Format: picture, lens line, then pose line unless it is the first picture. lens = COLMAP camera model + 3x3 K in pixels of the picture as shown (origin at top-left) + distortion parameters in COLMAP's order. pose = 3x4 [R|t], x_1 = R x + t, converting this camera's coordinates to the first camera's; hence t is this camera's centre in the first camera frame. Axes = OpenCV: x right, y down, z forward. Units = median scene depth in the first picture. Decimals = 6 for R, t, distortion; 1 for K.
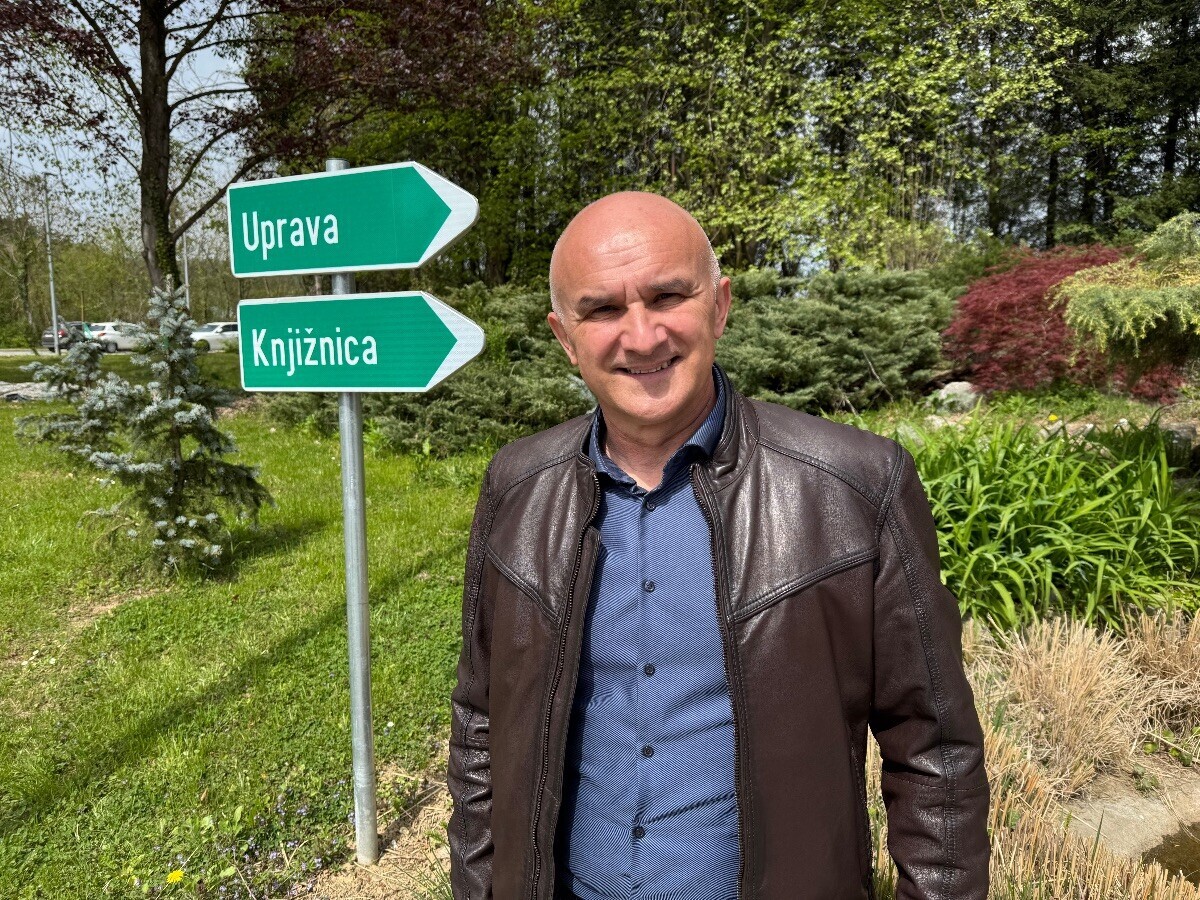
lens RADIAL K [[864.5, 0, 600.0], [0, 864.5, 450.0], [0, 0, 1]] dist [0.092377, -0.122807]
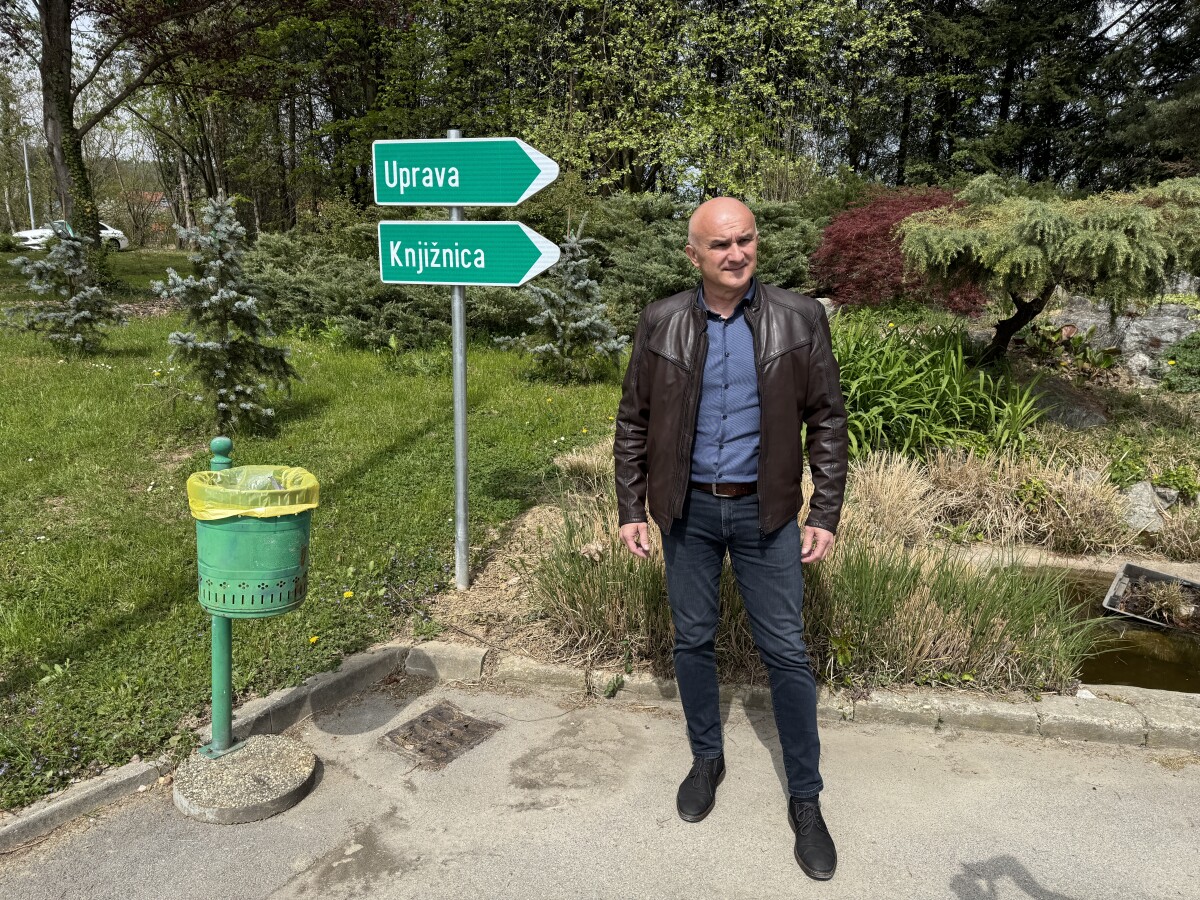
lens RADIAL K [[864.5, 0, 600.0], [0, 864.5, 450.0], [0, 0, 1]] dist [0.092377, -0.122807]
pose [[0.988592, -0.002258, 0.150601, -0.150998], [-0.012057, 0.995492, 0.094075, 0.042602], [-0.150134, -0.094817, 0.984108, -0.321017]]
